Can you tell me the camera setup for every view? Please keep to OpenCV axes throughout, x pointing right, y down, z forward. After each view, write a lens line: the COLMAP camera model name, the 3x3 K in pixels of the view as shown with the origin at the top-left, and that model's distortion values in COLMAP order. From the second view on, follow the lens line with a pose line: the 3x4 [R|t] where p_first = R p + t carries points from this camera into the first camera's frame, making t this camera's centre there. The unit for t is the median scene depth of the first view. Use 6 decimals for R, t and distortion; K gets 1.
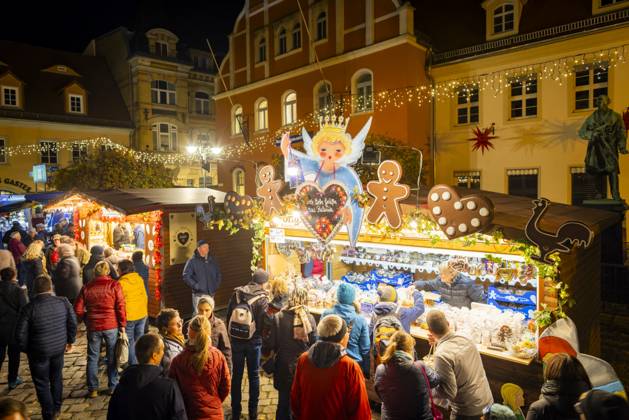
lens RADIAL K [[423.2, 0, 311.6], [0, 423.2, 207.3], [0, 0, 1]] dist [0.002862, 0.004826]
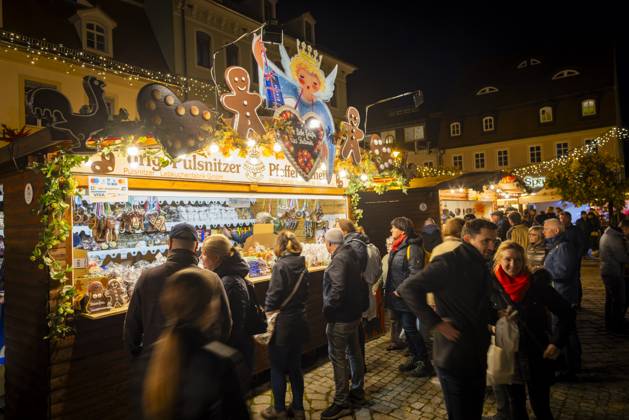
lens RADIAL K [[423.2, 0, 311.6], [0, 423.2, 207.3], [0, 0, 1]] dist [0.002862, 0.004826]
pose [[-0.044730, 0.044338, 0.998015, -0.718100], [0.082727, 0.995748, -0.040530, 0.151118], [-0.995568, 0.080750, -0.048207, 0.861033]]
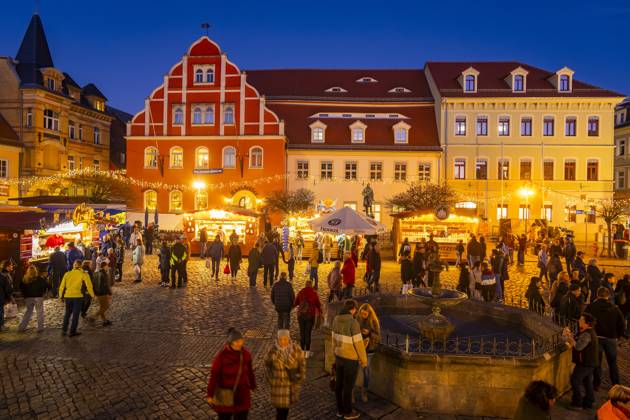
lens RADIAL K [[416.5, 0, 313.0], [0, 416.5, 207.4], [0, 0, 1]] dist [0.000555, 0.001483]
pose [[0.790024, 0.029857, 0.612348, -2.772795], [-0.008776, 0.999262, -0.037399, 0.079048], [-0.613013, 0.024172, 0.789703, -2.183928]]
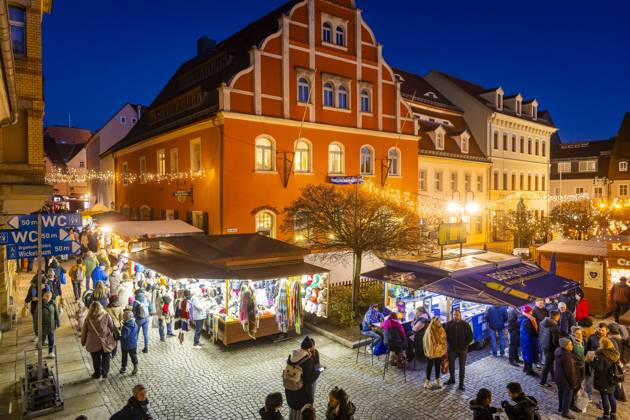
lens RADIAL K [[423.9, 0, 312.1], [0, 423.9, 207.3], [0, 0, 1]] dist [0.002862, 0.004826]
pose [[0.149065, -0.000837, 0.988827, -4.526750], [0.037235, 0.999295, -0.004767, -0.410778], [-0.988126, 0.037530, 0.148991, 3.558821]]
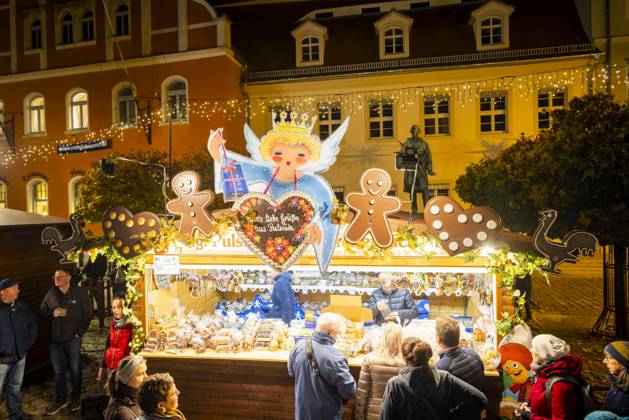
lens RADIAL K [[423.2, 0, 311.6], [0, 423.2, 207.3], [0, 0, 1]] dist [0.002862, 0.004826]
pose [[0.868887, -0.004559, 0.494989, -0.259933], [0.025627, 0.999031, -0.035782, -0.002857], [-0.494346, 0.043776, 0.868162, 0.225754]]
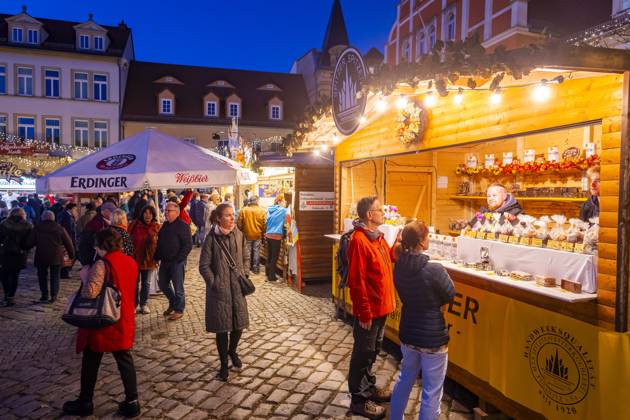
lens RADIAL K [[423.9, 0, 312.1], [0, 423.9, 207.3], [0, 0, 1]] dist [0.002862, 0.004826]
pose [[0.886422, 0.041745, -0.460992, 0.849801], [-0.045012, 0.998979, 0.003912, 0.210080], [0.460684, 0.017282, 0.887396, -0.561069]]
